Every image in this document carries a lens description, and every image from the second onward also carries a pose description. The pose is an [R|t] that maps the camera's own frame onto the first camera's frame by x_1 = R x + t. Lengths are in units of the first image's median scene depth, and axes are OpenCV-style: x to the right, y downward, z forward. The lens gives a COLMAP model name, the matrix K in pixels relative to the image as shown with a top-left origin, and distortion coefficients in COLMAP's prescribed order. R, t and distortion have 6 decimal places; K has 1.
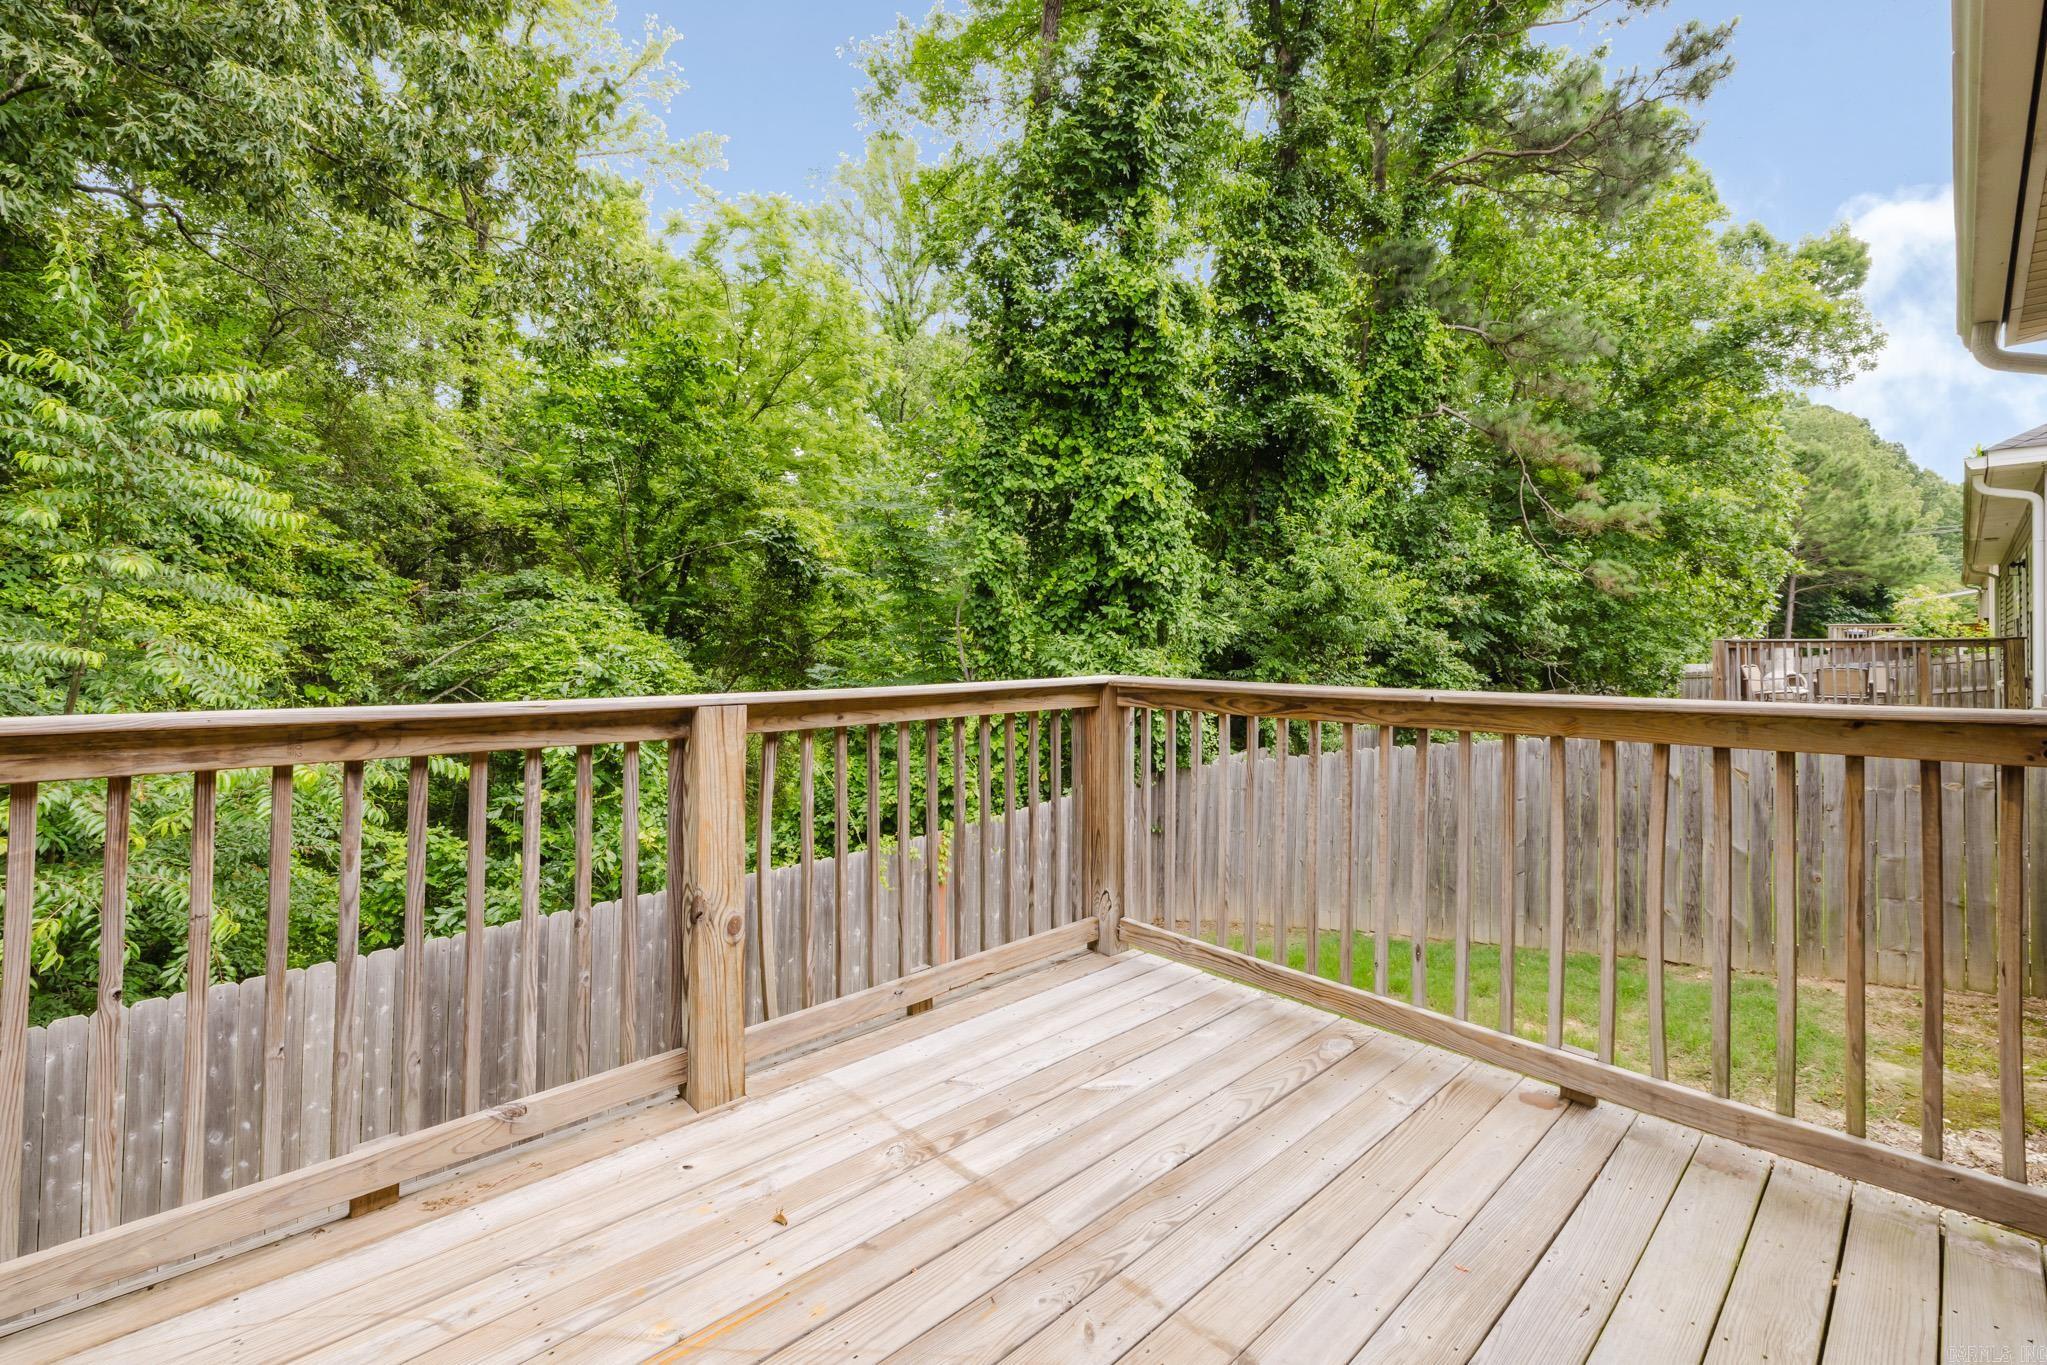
lens RADIAL K [[890.4, 0, 1017.3], [0, 890.4, 631.1], [0, 0, 1]] dist [-0.010048, -0.000103]
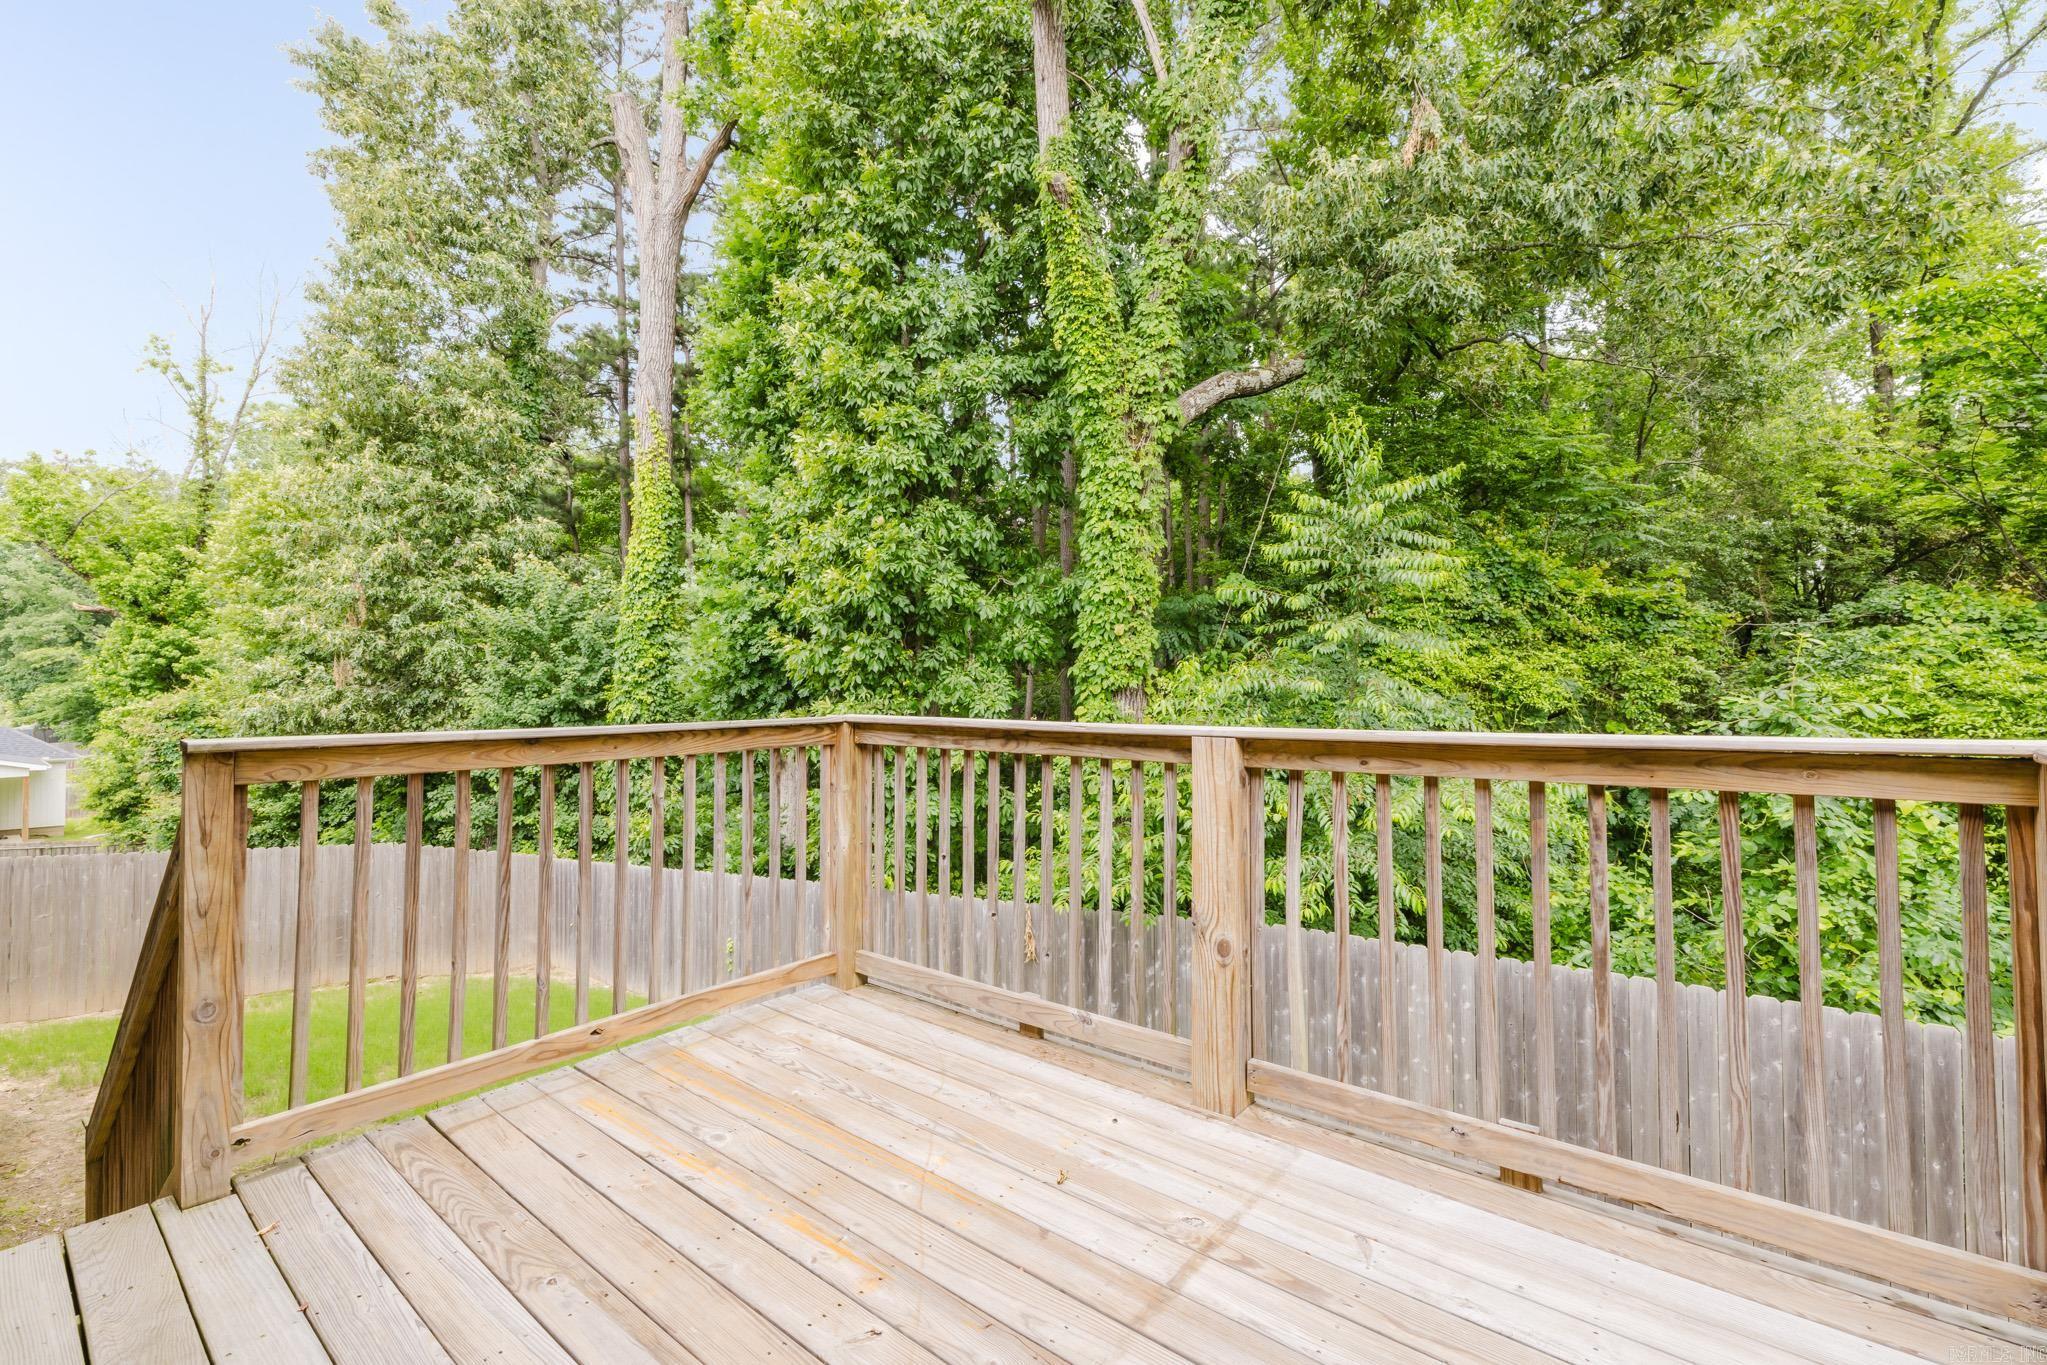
lens RADIAL K [[890.4, 0, 1044.3], [0, 890.4, 682.2], [0, 0, 1]] dist [-0.010048, -0.000103]
pose [[0.131177, -0.004993, -0.991346, 0.680672], [0.017461, 0.999844, -0.002725, 0.017090], [0.991205, -0.016952, 0.131244, 0.649649]]
